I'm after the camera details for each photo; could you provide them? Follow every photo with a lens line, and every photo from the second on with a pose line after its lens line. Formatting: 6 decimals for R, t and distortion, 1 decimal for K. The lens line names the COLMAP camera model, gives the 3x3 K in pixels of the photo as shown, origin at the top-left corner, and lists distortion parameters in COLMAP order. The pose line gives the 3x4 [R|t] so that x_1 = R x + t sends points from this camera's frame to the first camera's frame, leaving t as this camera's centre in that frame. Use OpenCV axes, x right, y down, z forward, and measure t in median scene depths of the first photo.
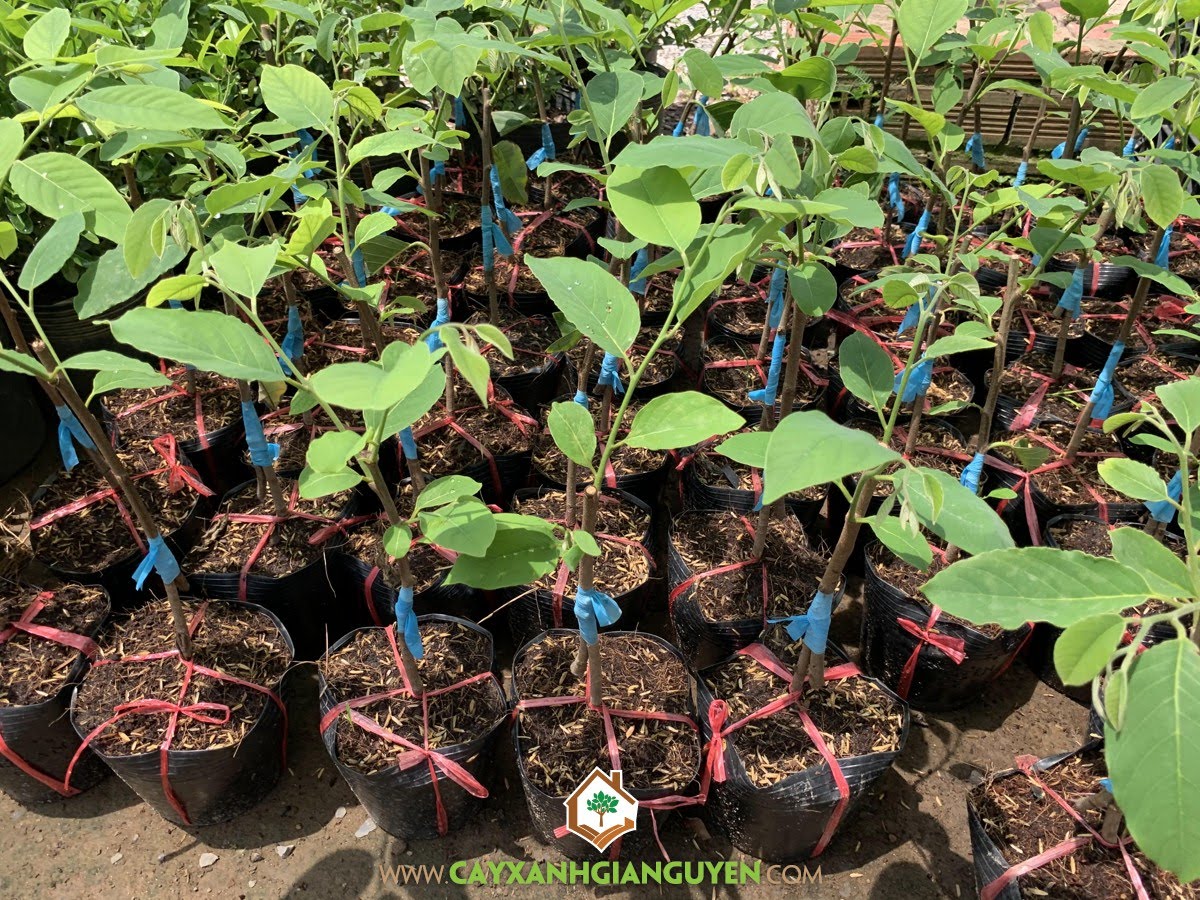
lens RADIAL K [[923.8, 0, 595.4], [0, 923.8, 450.6], [0, 0, 1]] dist [-0.005165, -0.003413]
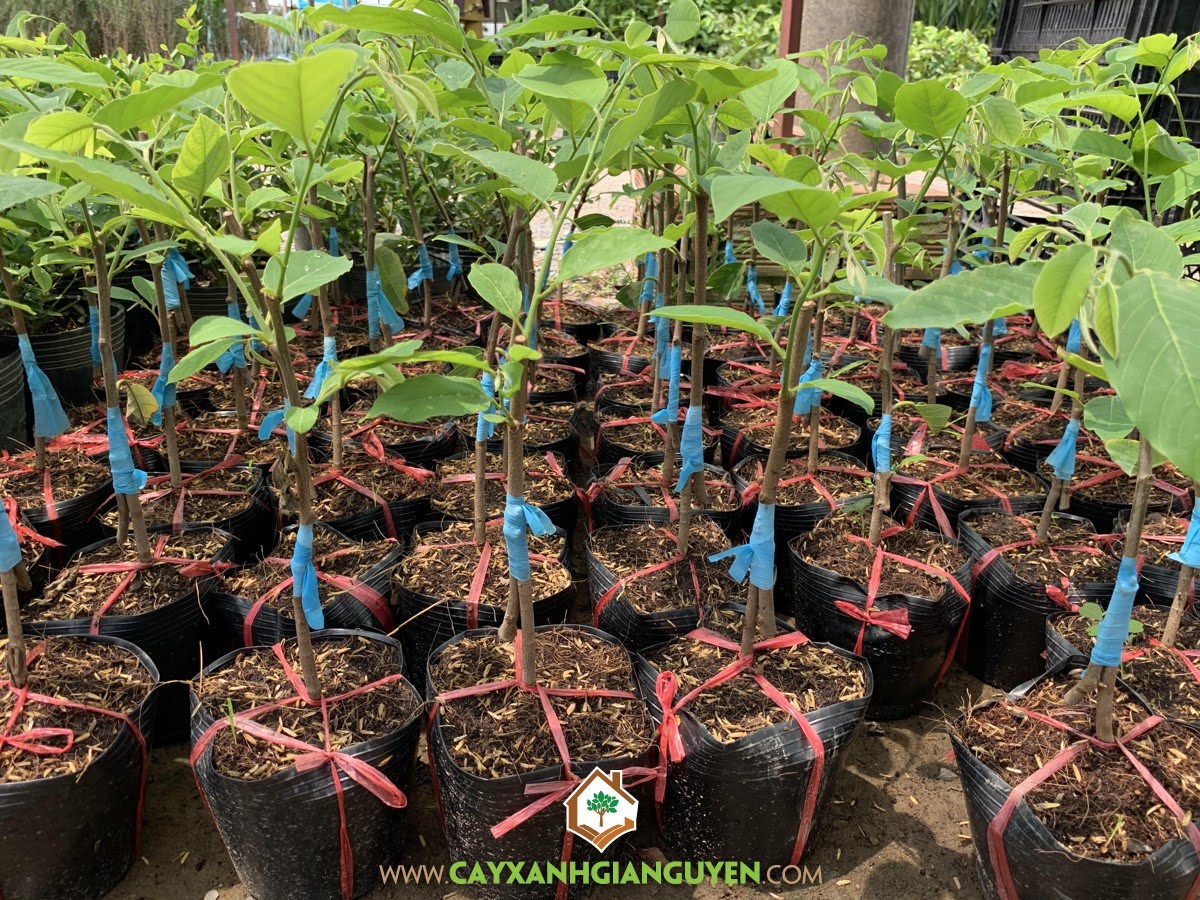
lens RADIAL K [[923.8, 0, 603.4], [0, 923.8, 451.0], [0, 0, 1]] dist [-0.005165, -0.003413]
pose [[0.985519, -0.051373, 0.161595, -0.055144], [0.096833, 0.952831, -0.287640, 0.299870], [-0.139196, 0.299122, 0.944008, 0.098489]]
